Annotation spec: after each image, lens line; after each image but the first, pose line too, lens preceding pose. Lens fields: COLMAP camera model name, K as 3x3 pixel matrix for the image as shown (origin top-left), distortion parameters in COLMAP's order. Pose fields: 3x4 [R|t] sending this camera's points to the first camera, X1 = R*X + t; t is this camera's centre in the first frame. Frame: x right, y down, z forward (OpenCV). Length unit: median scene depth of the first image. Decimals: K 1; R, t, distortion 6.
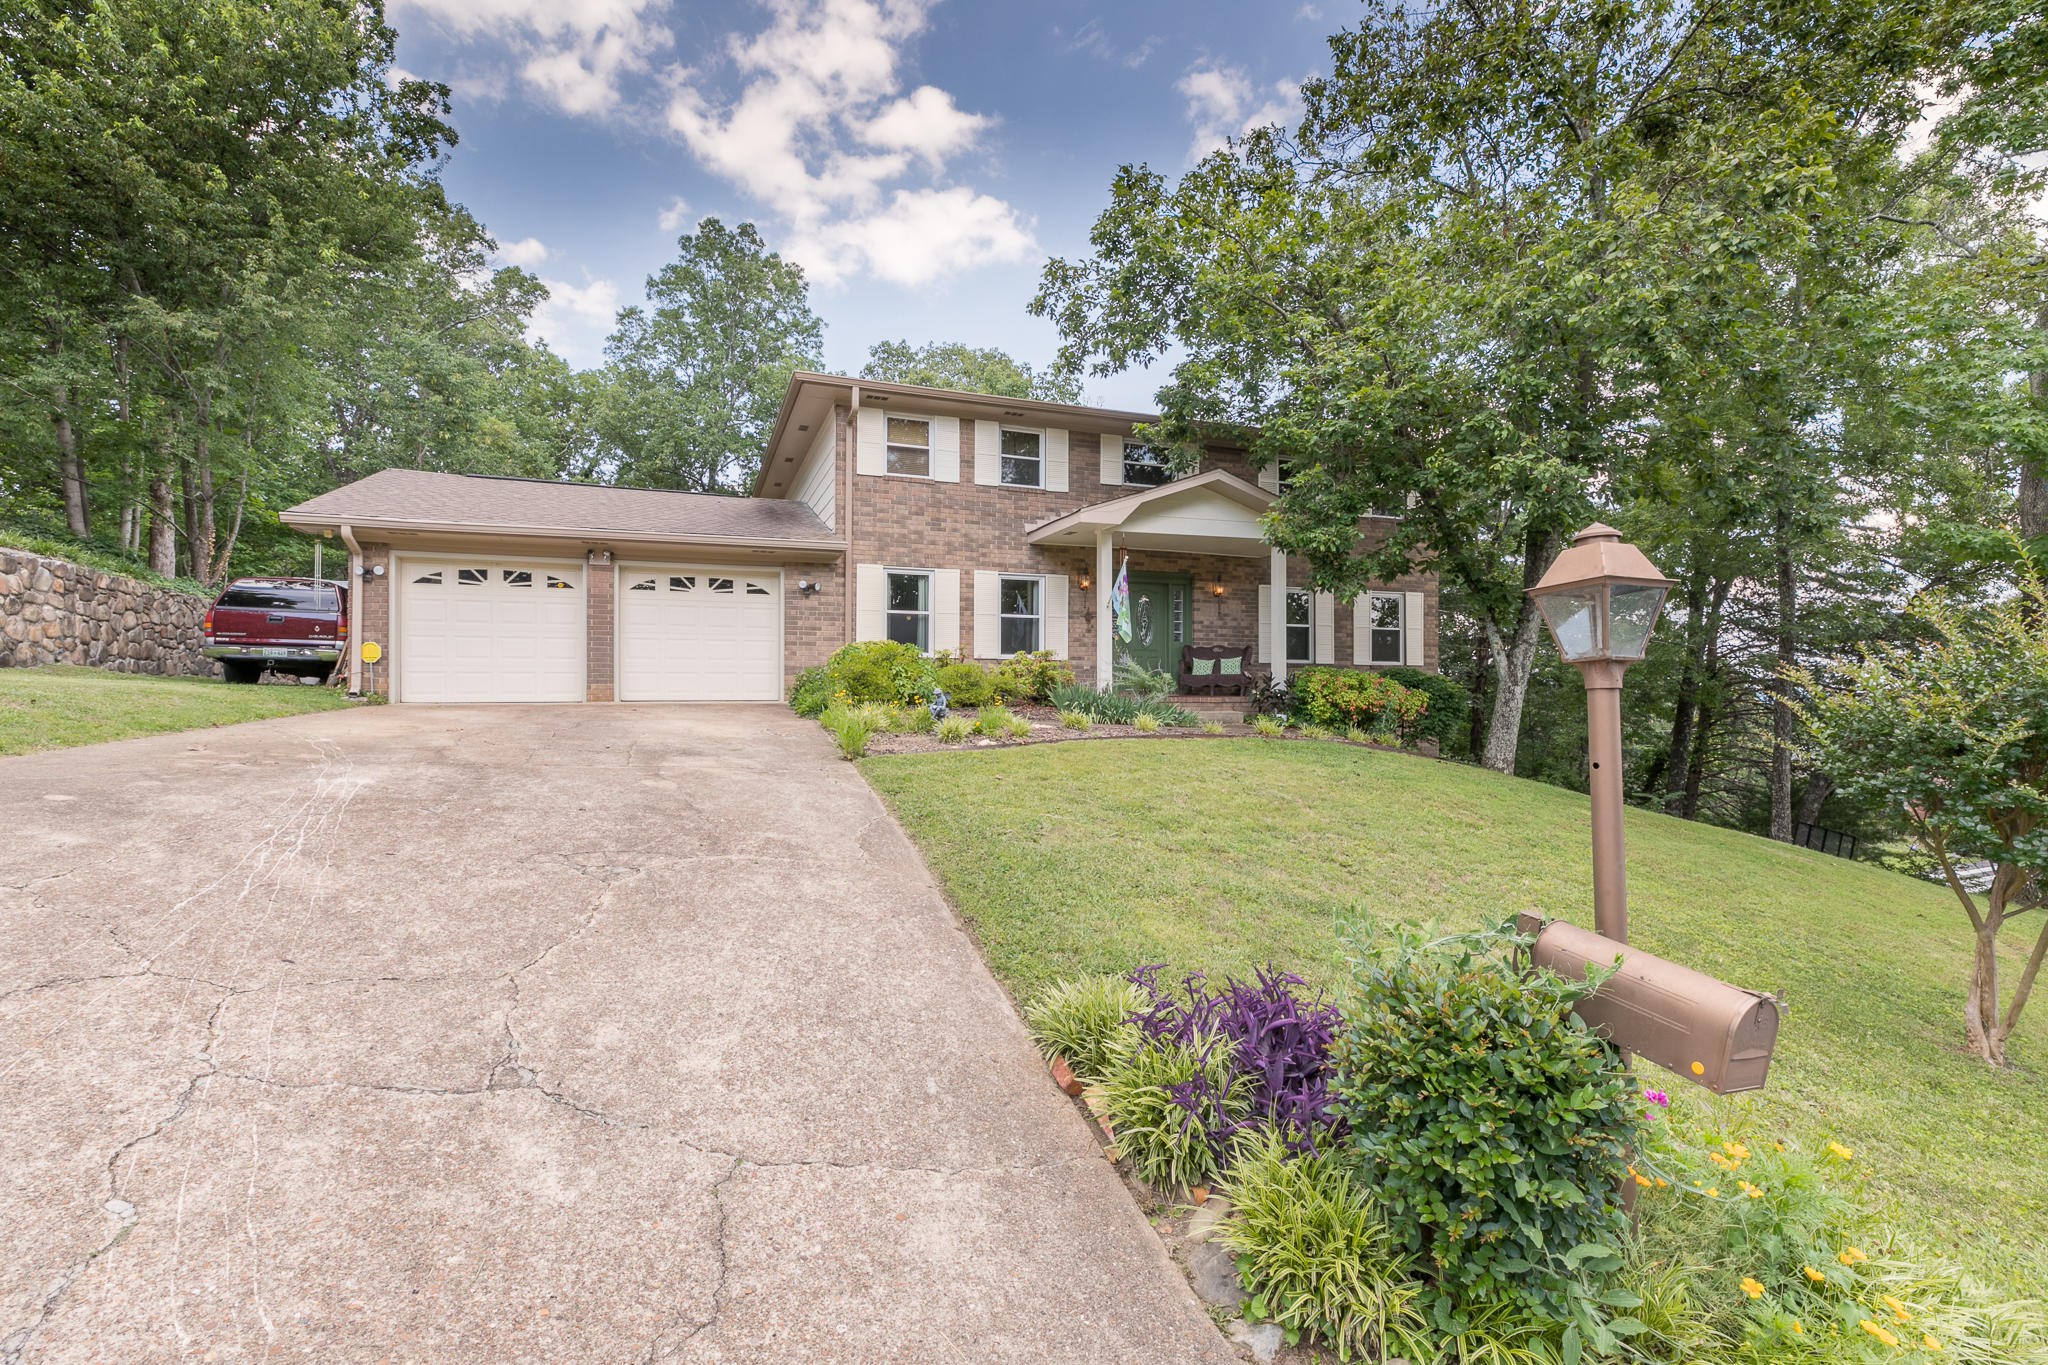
lens RADIAL K [[938.7, 0, 1021.9], [0, 938.7, 690.3], [0, 0, 1]] dist [-0.013364, 0.003272]
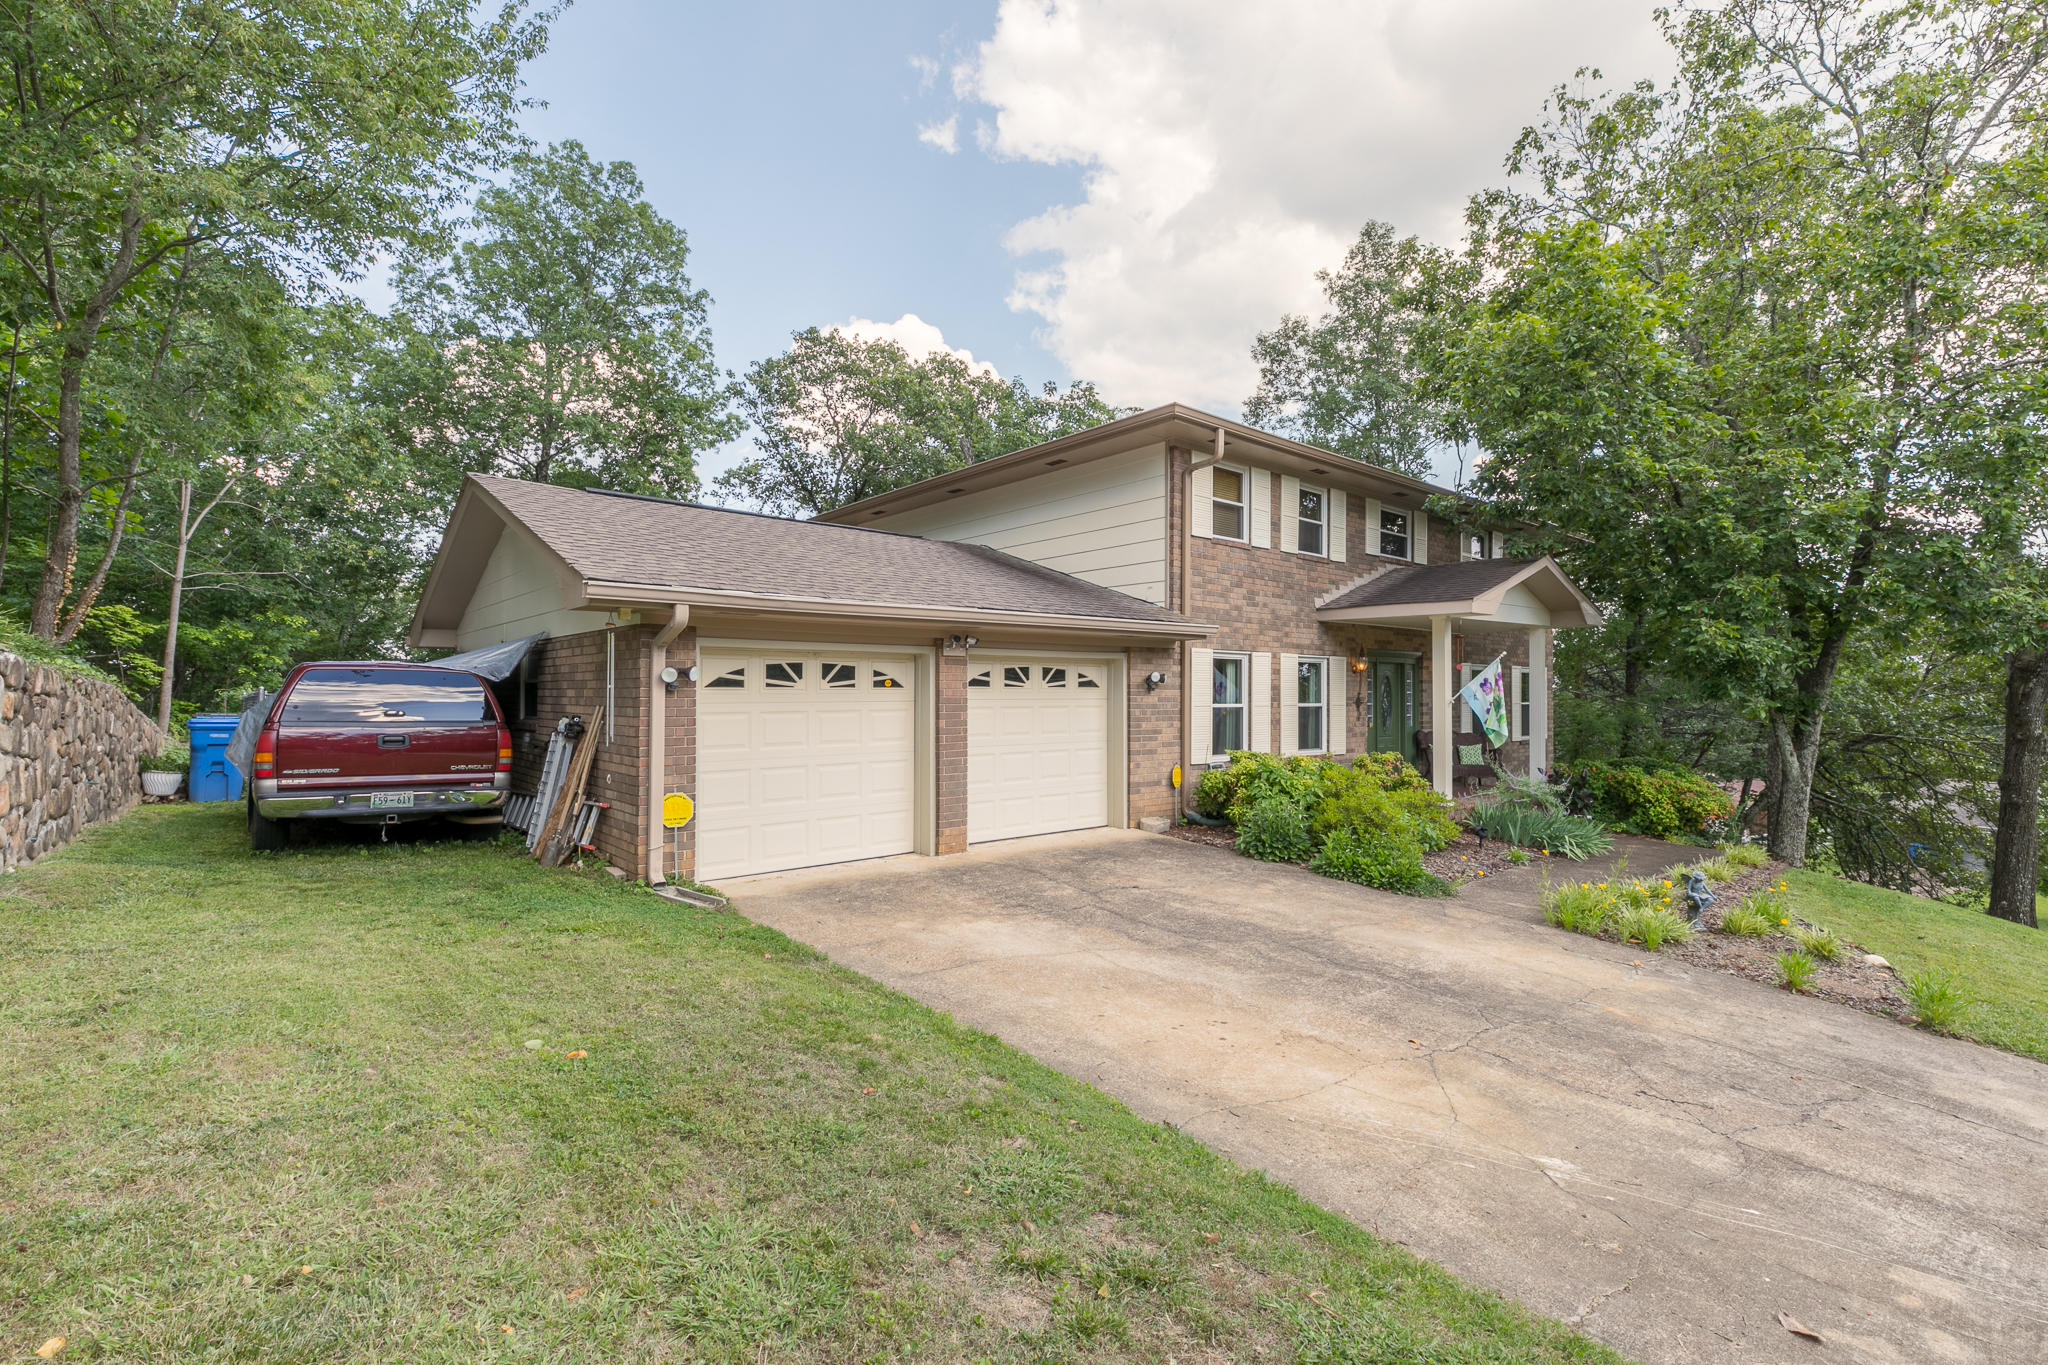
lens RADIAL K [[938.7, 0, 1004.8], [0, 938.7, 680.0], [0, 0, 1]] dist [-0.013364, 0.003272]
pose [[0.938831, 0.004018, 0.344355, -0.574217], [-0.000967, 0.999959, -0.009033, -0.096422], [-0.344377, 0.008147, 0.938796, 0.297271]]
